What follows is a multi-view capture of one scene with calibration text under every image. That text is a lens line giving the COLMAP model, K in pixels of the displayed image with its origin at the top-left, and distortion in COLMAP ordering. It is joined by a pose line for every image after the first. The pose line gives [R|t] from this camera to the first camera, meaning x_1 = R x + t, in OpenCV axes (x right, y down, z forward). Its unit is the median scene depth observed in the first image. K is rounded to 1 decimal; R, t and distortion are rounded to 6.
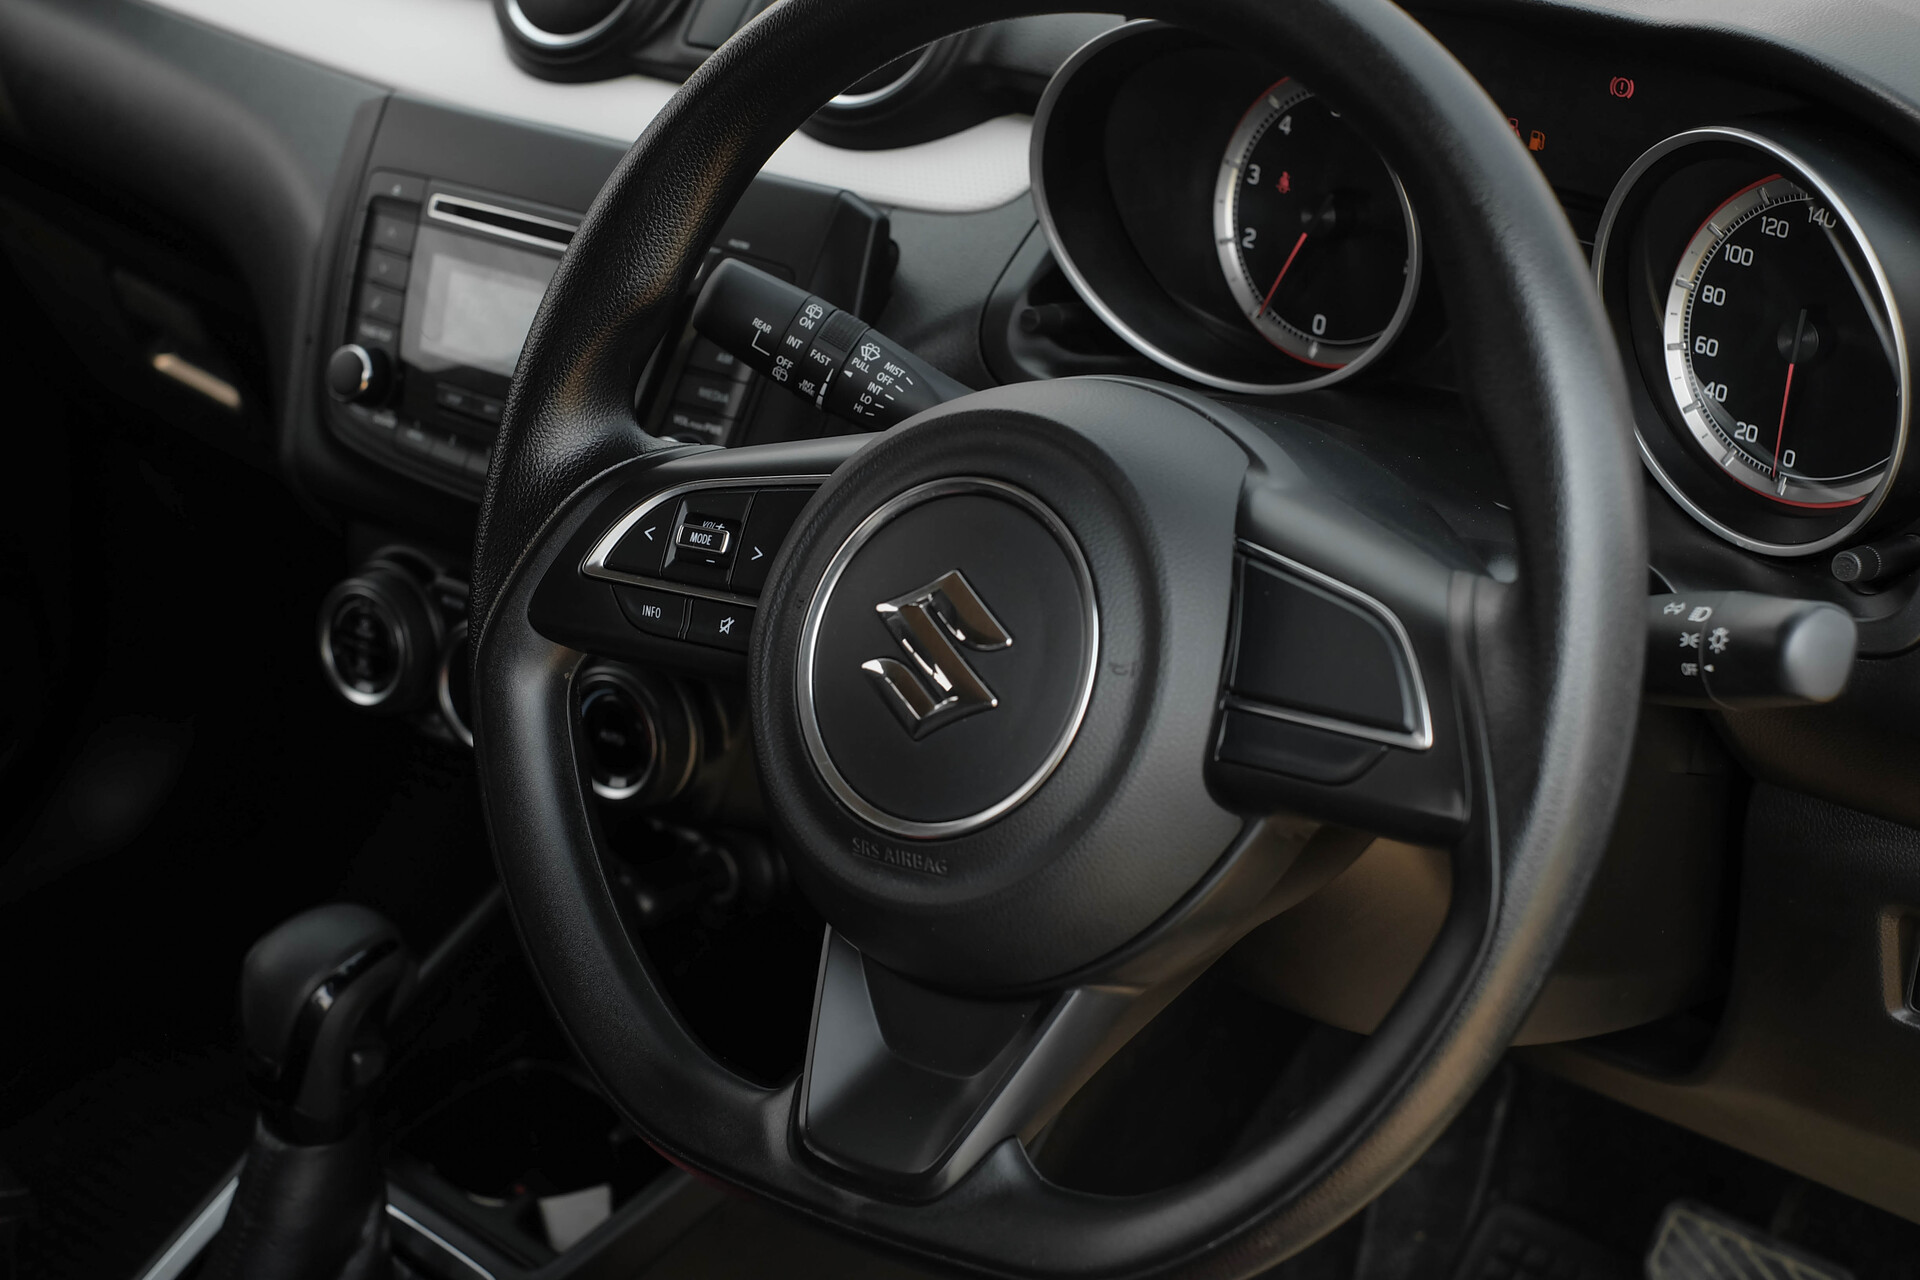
lens RADIAL K [[3063.4, 0, 956.3], [0, 3063.4, 643.2], [0, 0, 1]] dist [-0.056036, 0.000000]
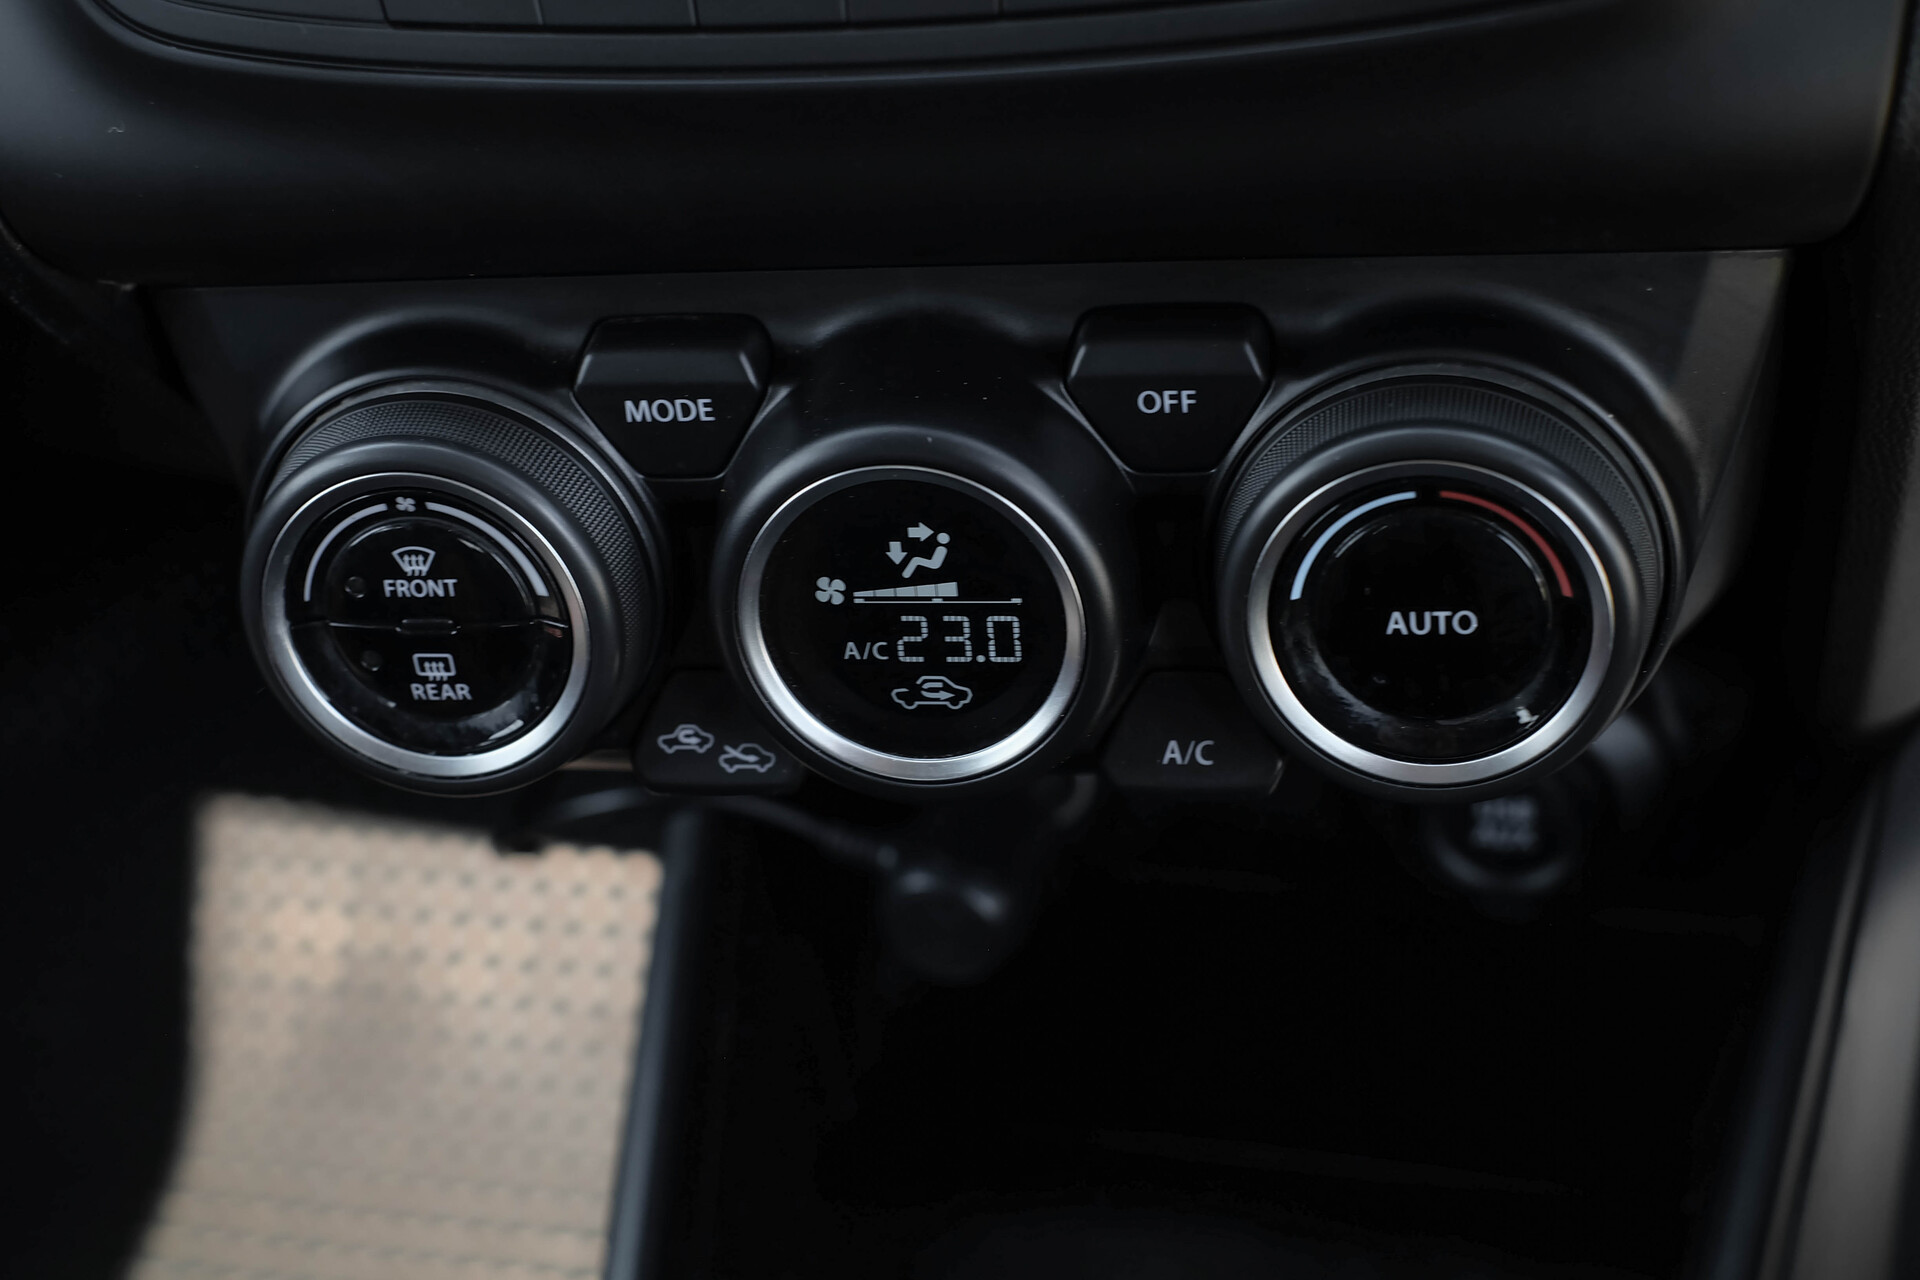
lens RADIAL K [[3063.4, 0, 966.1], [0, 3063.4, 638.3], [0, 0, 1]] dist [-0.056036, 0.000000]
pose [[0.874165, -0.368451, 0.316353, -0.309497], [0.305060, 0.923488, 0.232612, -0.072460], [-0.377855, -0.106834, 0.919681, 0.826090]]
